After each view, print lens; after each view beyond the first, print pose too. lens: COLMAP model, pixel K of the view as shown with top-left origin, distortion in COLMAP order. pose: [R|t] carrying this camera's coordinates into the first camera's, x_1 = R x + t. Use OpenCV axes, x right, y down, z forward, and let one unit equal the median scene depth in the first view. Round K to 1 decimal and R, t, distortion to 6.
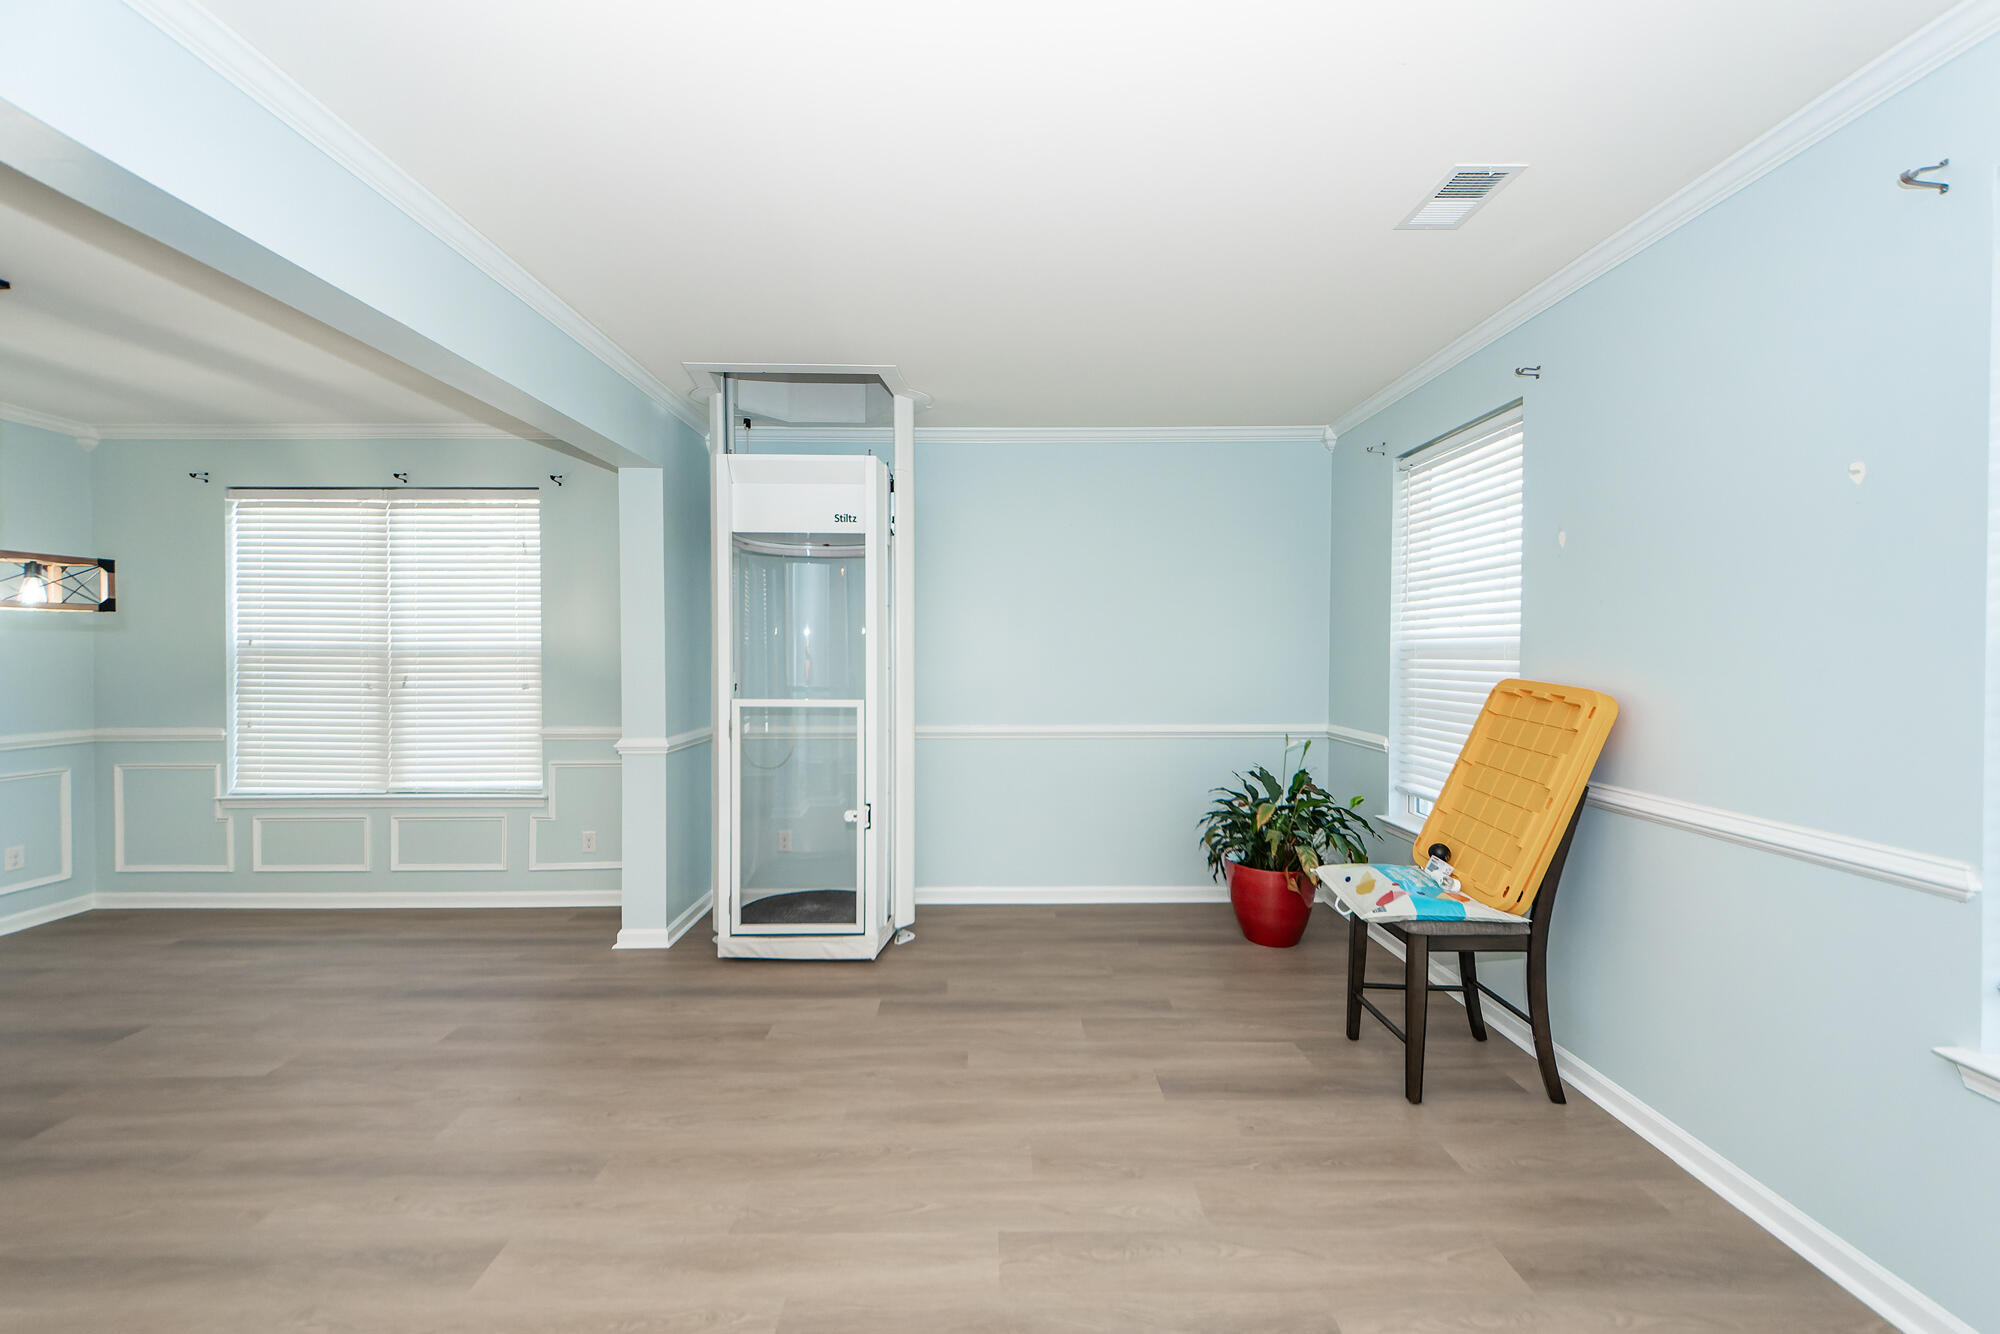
lens RADIAL K [[741.0, 0, 989.1], [0, 741.0, 660.8], [0, 0, 1]] dist [0.000707, 0.000283]
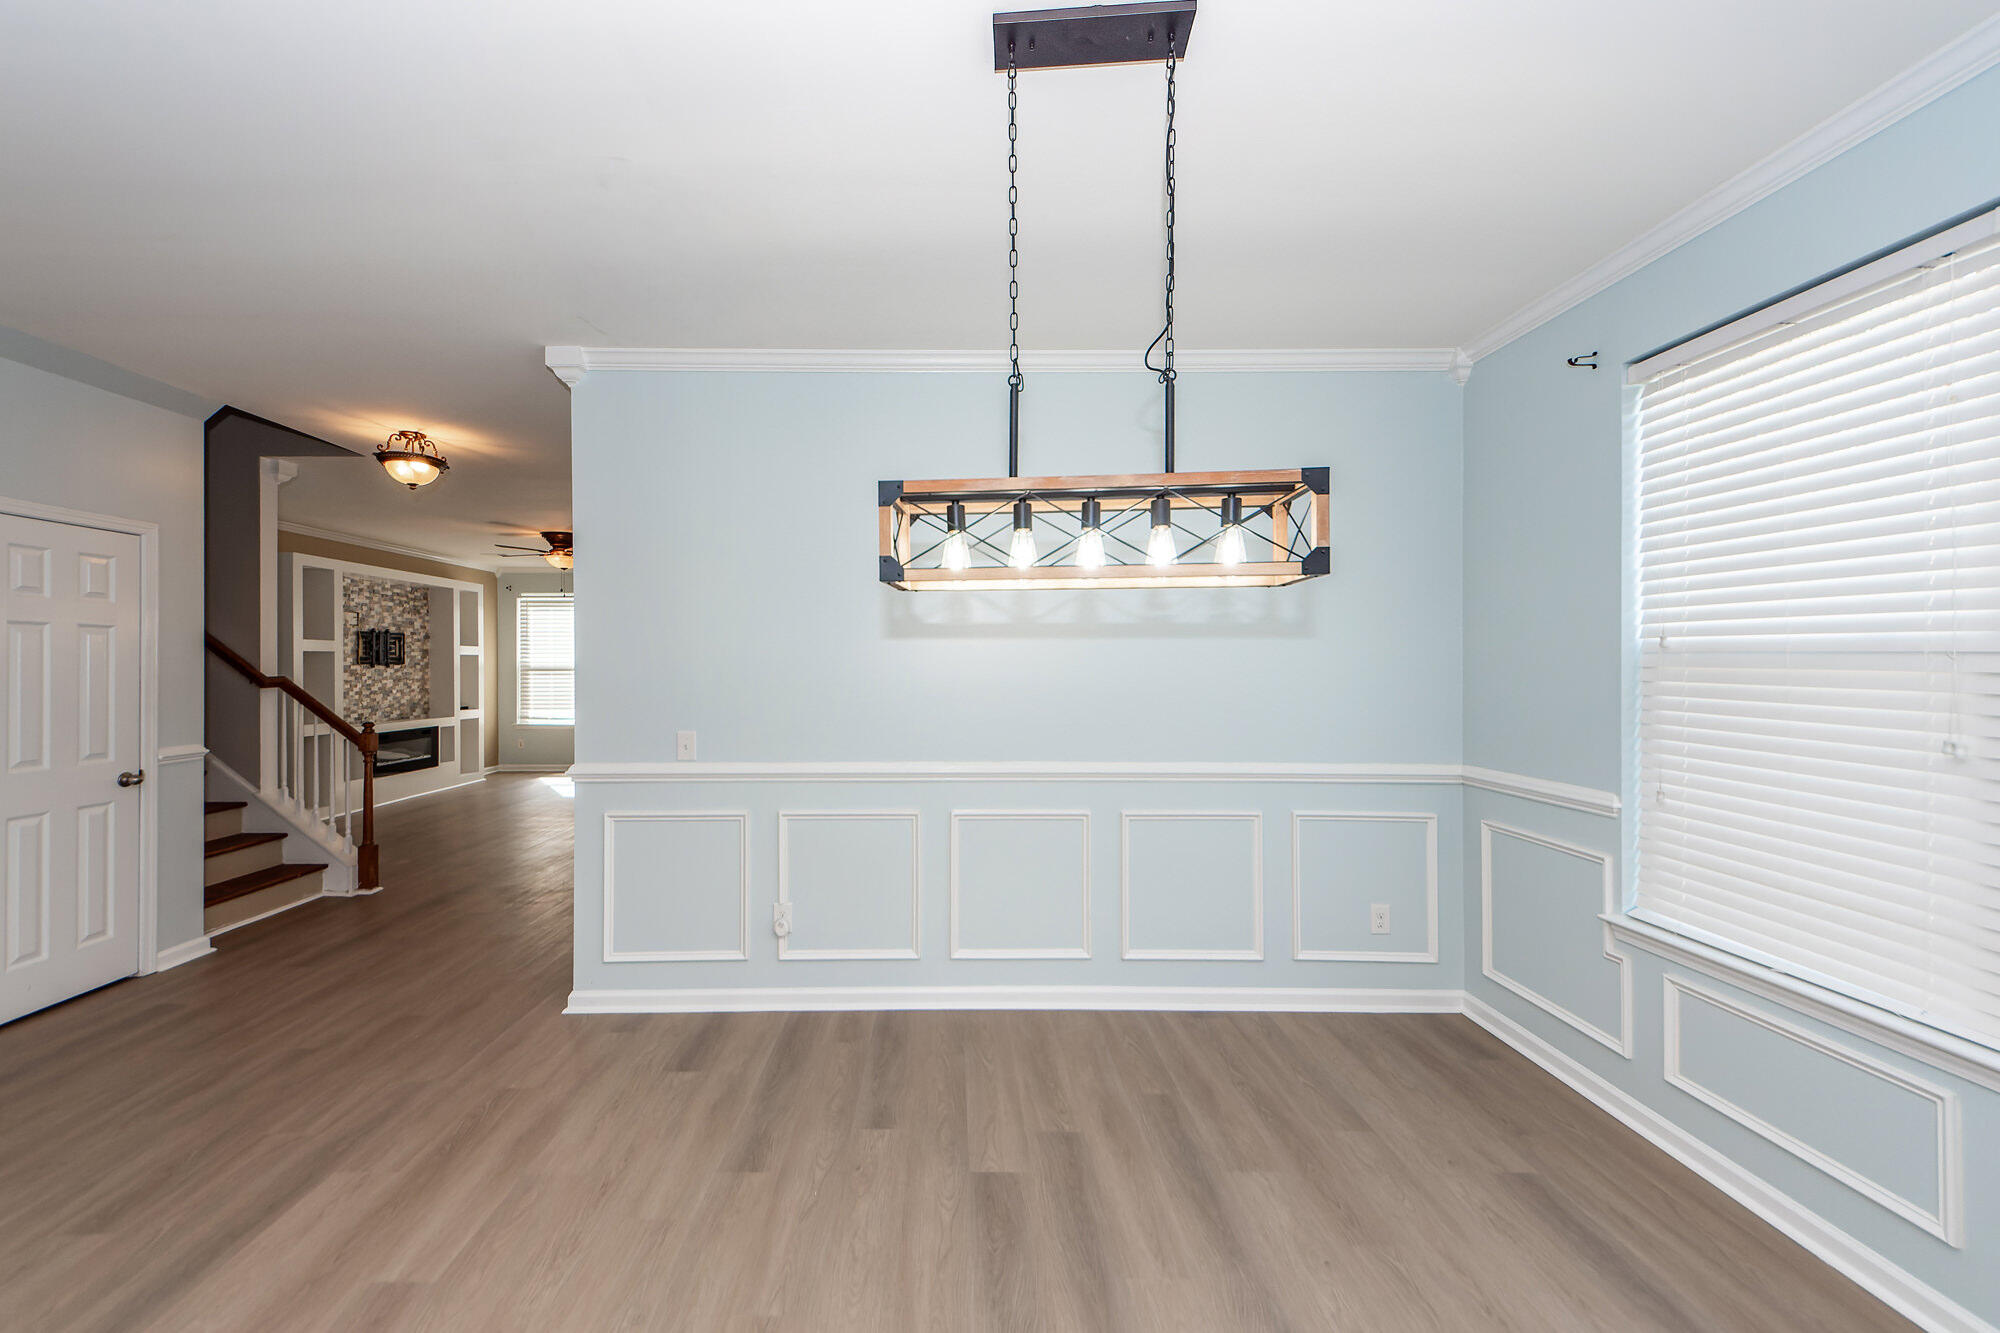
lens RADIAL K [[741.0, 0, 979.1], [0, 741.0, 656.5], [0, 0, 1]] dist [0.000707, 0.000283]
pose [[-0.010305, -0.004913, -0.999935, -0.333589], [-0.011992, 0.999917, -0.004789, -0.003749], [0.999875, 0.011942, -0.010363, 0.373718]]
